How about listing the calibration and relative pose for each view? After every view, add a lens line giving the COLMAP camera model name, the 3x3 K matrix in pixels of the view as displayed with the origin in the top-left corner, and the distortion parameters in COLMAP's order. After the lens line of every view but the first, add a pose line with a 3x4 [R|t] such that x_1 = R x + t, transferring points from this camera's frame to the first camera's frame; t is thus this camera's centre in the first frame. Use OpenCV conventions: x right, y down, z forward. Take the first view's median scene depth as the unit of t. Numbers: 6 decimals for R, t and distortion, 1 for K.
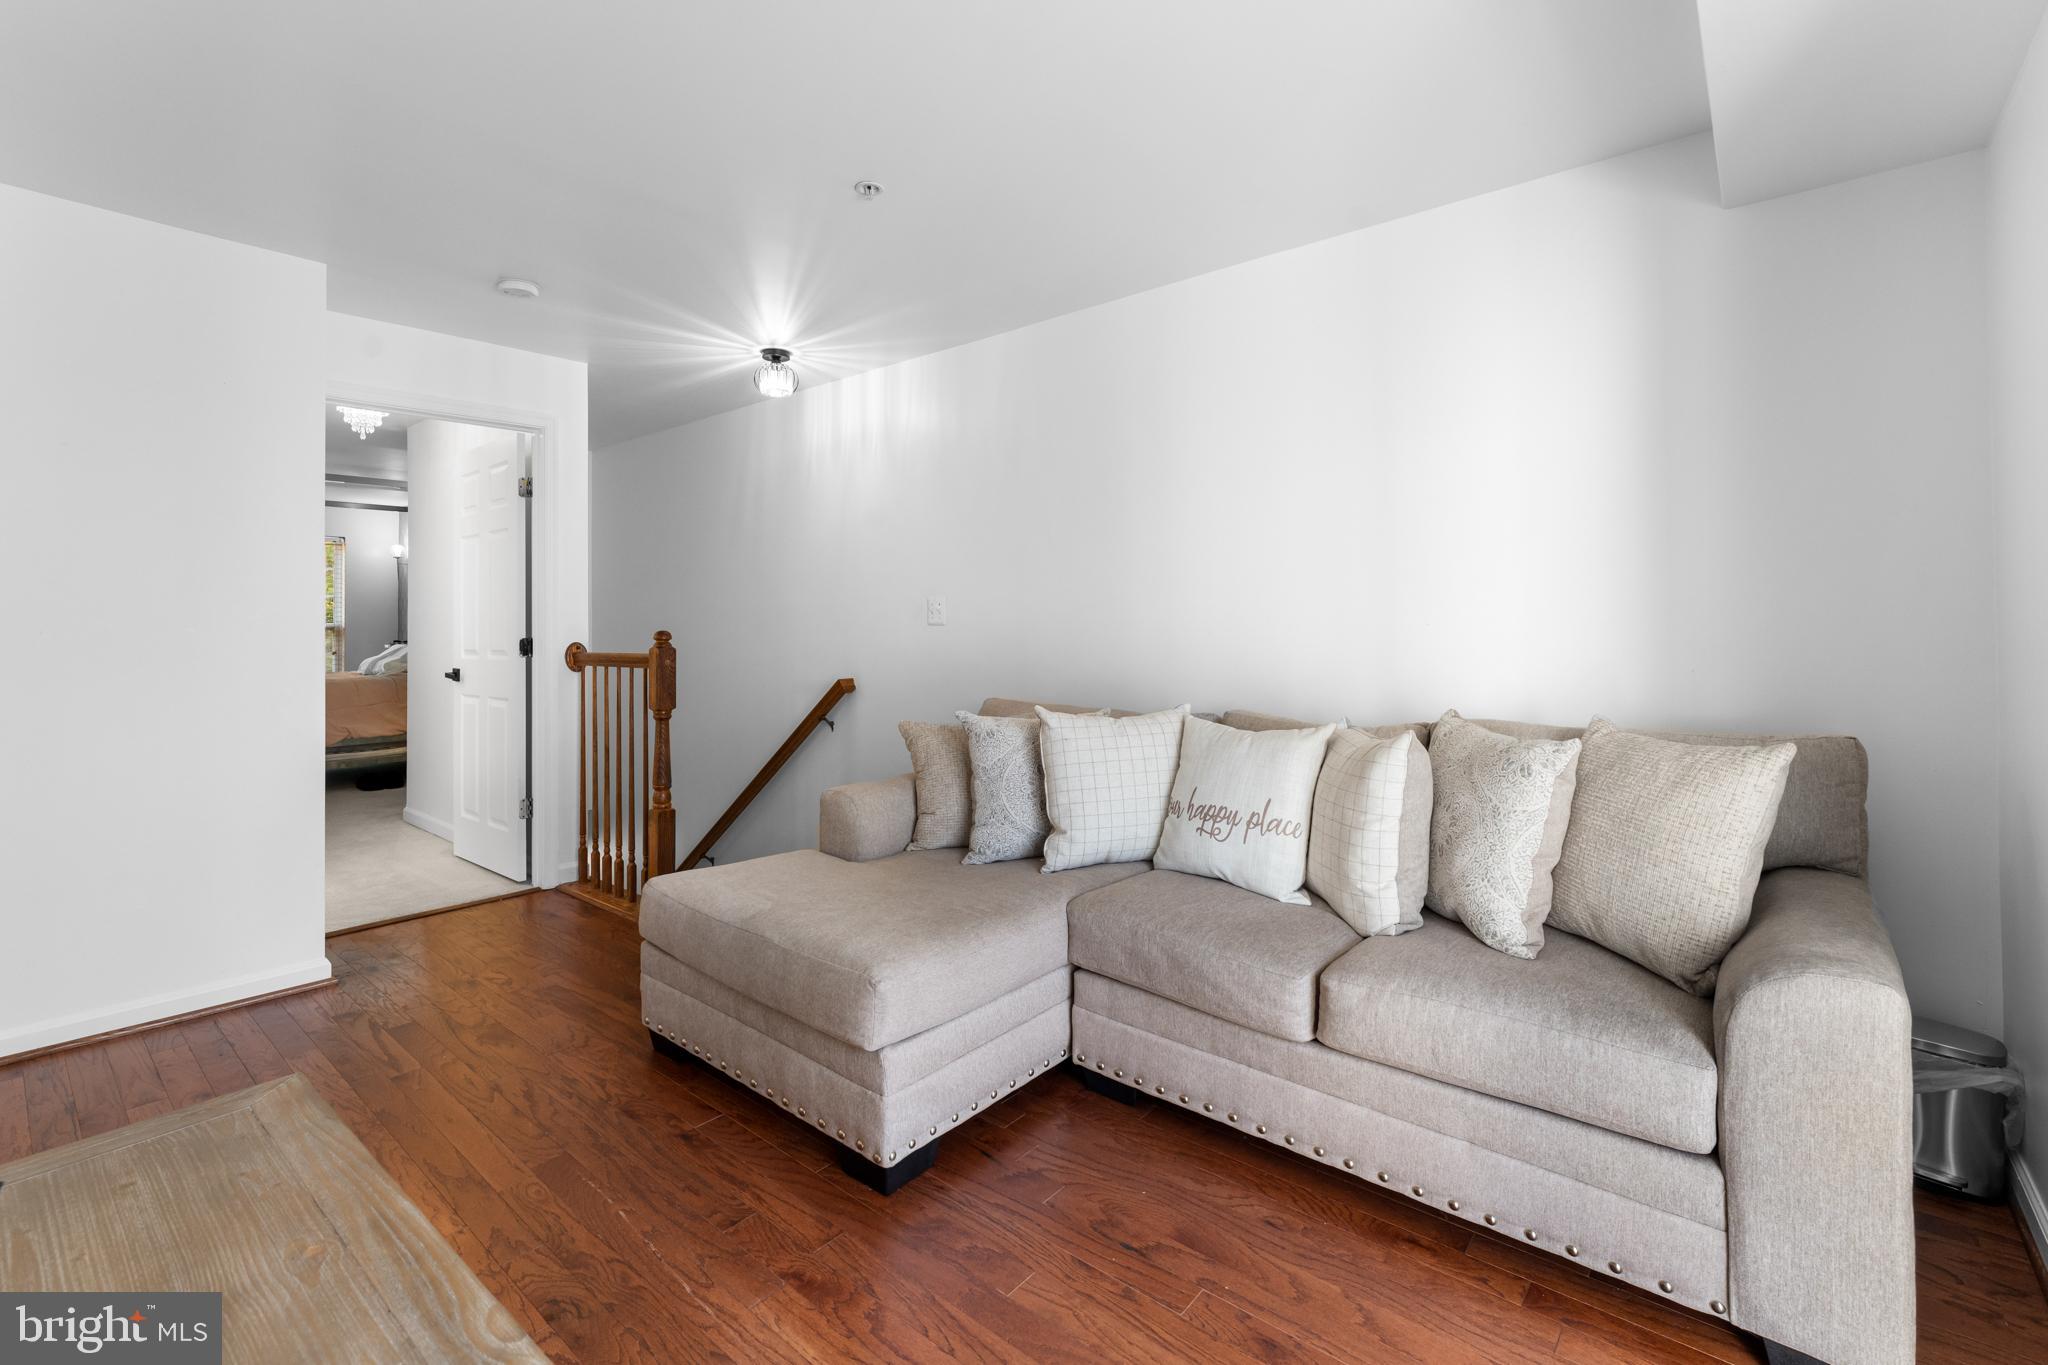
lens RADIAL K [[880.9, 0, 1013.1], [0, 880.9, 632.6], [0, 0, 1]] dist [-0.004105, 0.000803]
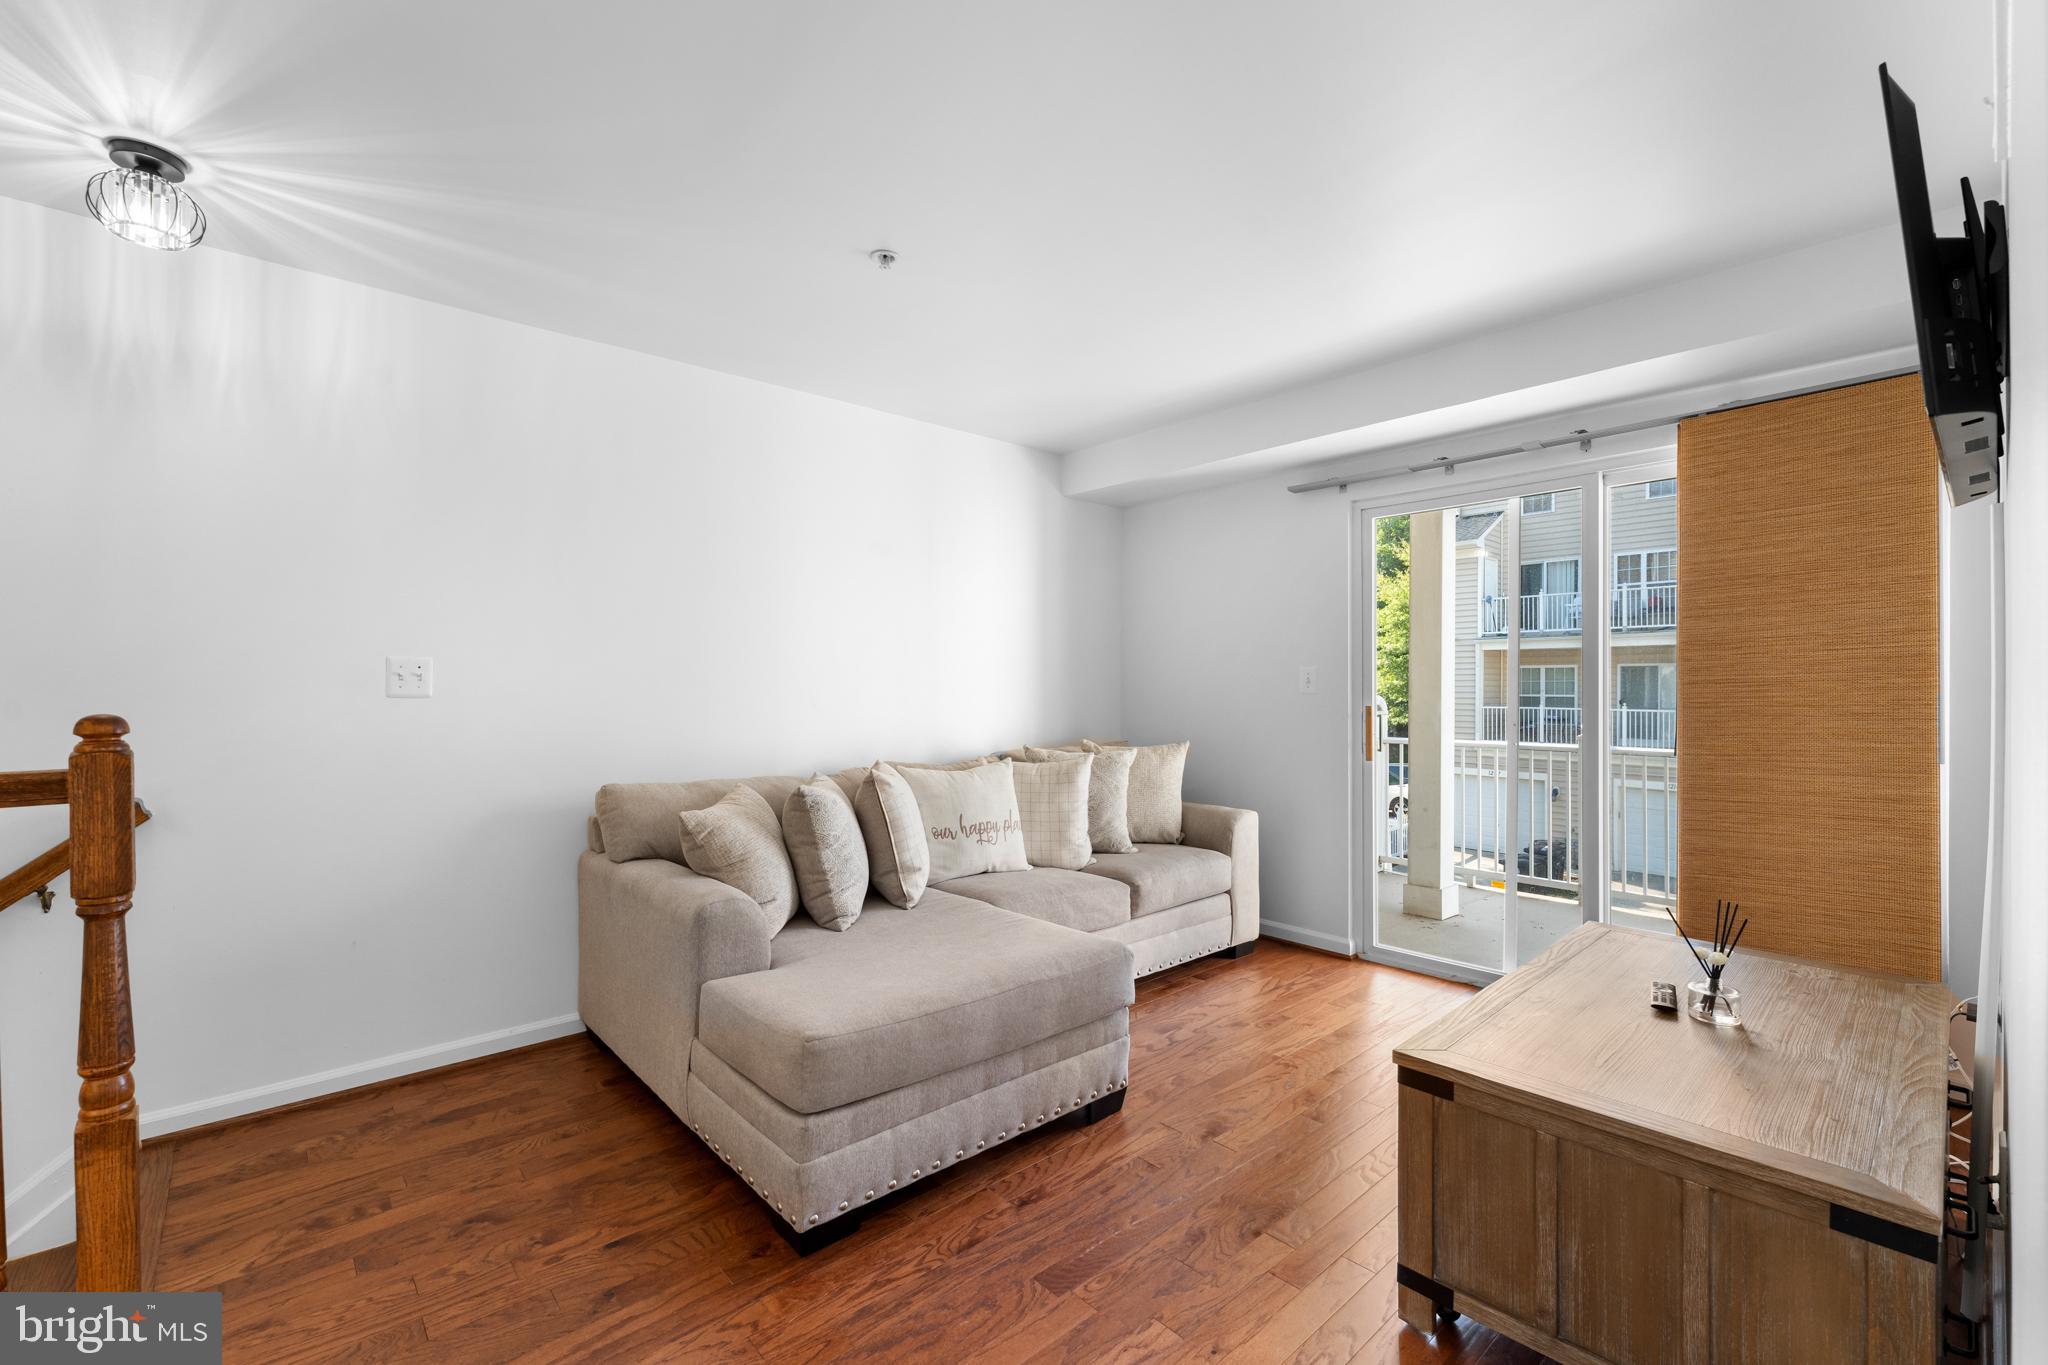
lens RADIAL K [[880.9, 0, 1020.6], [0, 880.9, 689.6], [0, 0, 1]] dist [-0.004105, 0.000803]
pose [[0.138013, -0.001427, 0.990429, -1.249626], [0.001823, 0.999998, 0.001187, -0.023586], [-0.990429, 0.001641, 0.138015, 0.775901]]
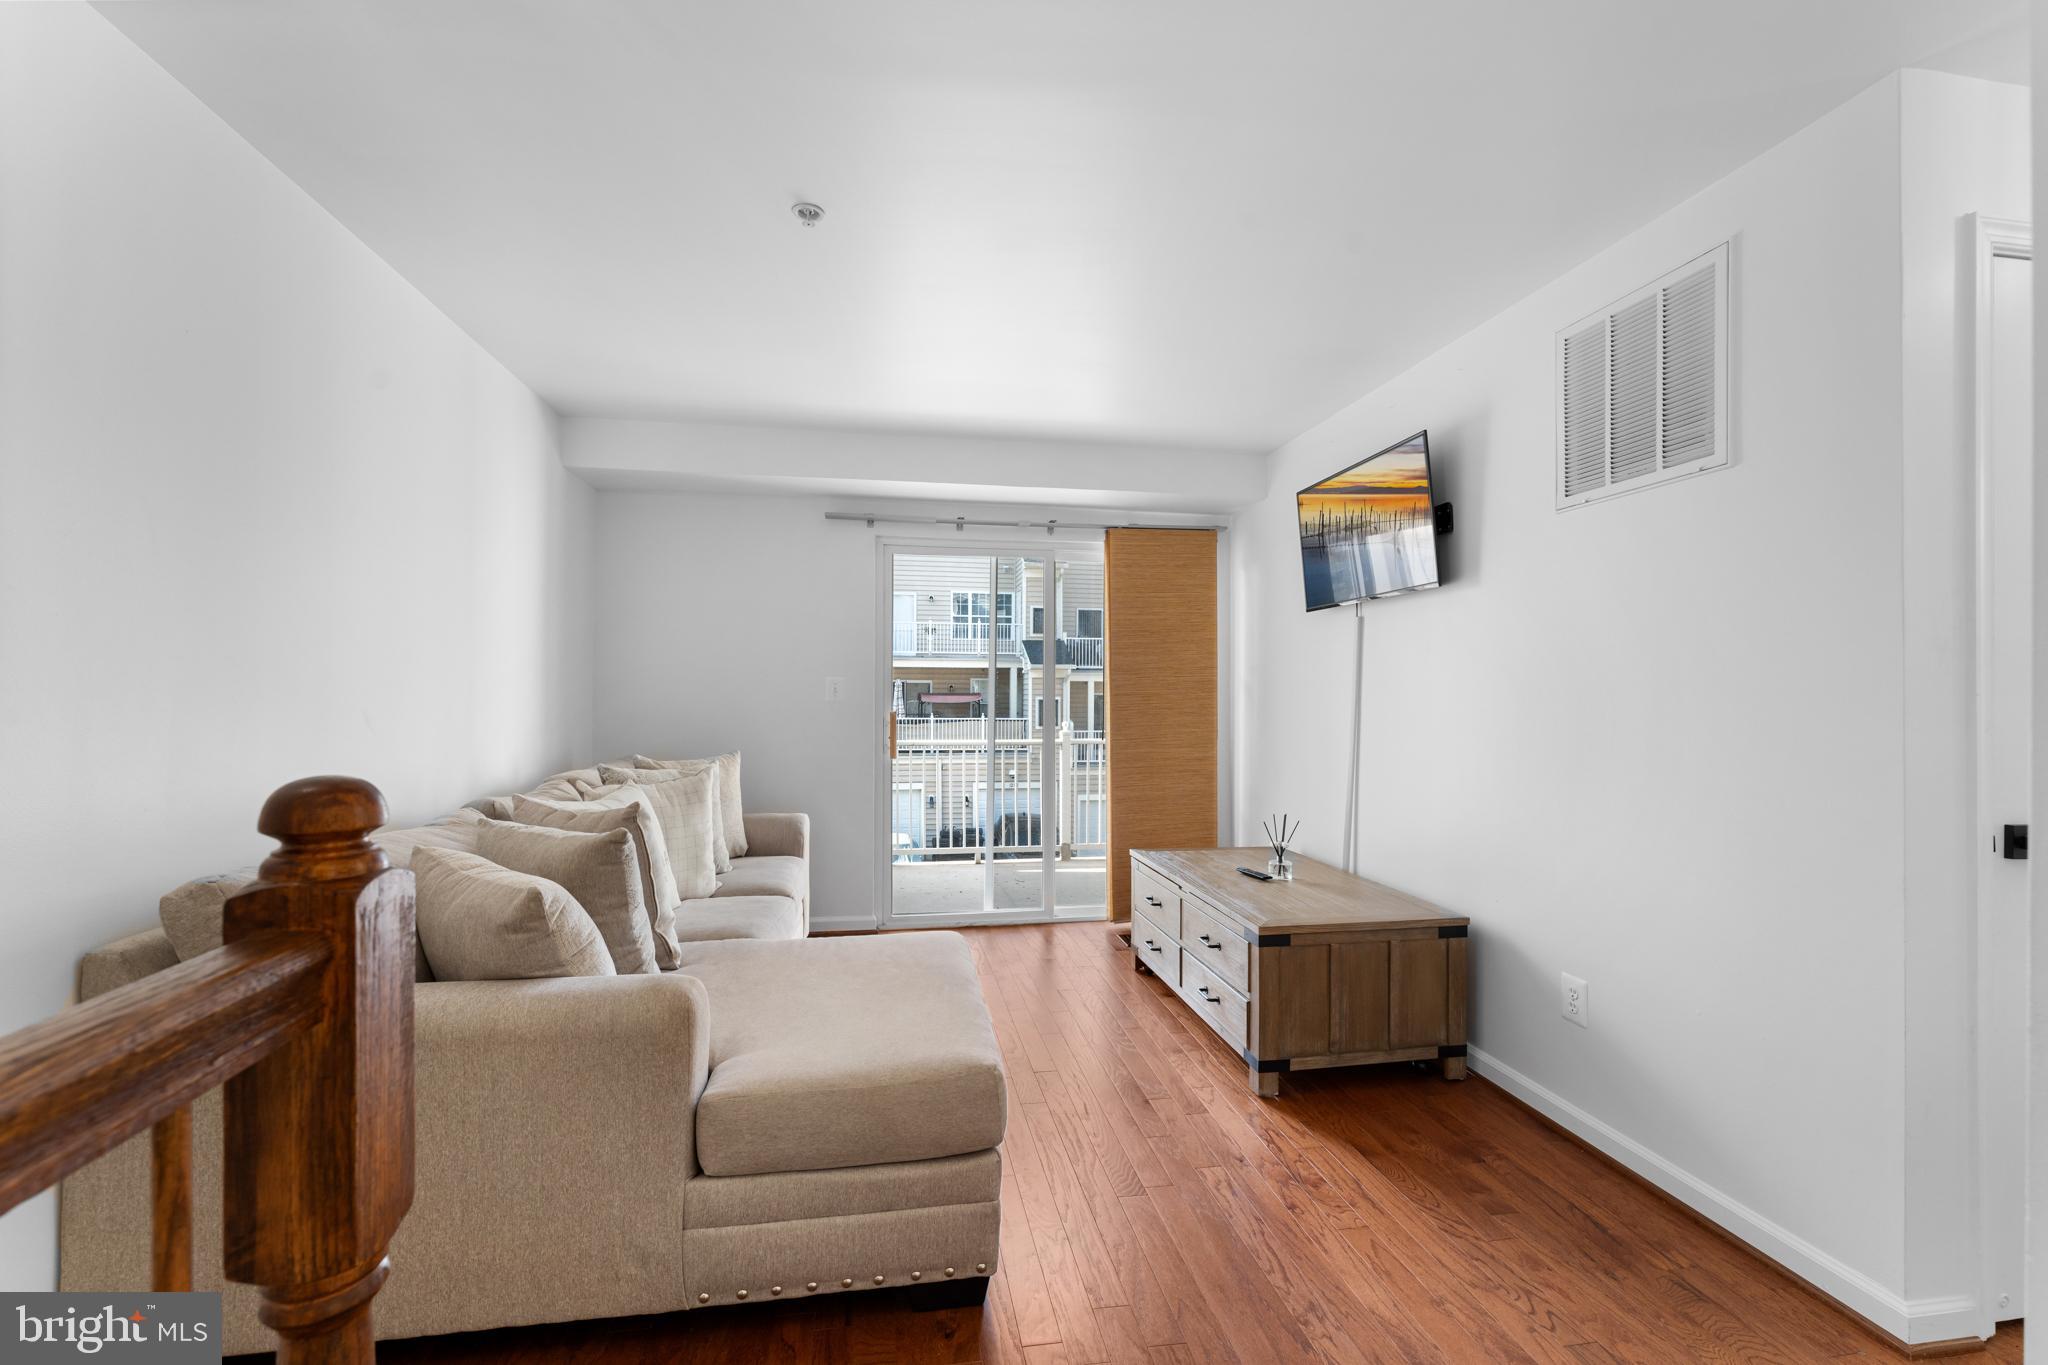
lens RADIAL K [[880.9, 0, 1014.3], [0, 880.9, 687.0], [0, 0, 1]] dist [-0.004105, 0.000803]
pose [[-0.771104, 0.004557, 0.636693, -0.974682], [-0.002351, 0.999947, -0.010004, -0.027257], [-0.636705, -0.009211, -0.771052, 1.679663]]
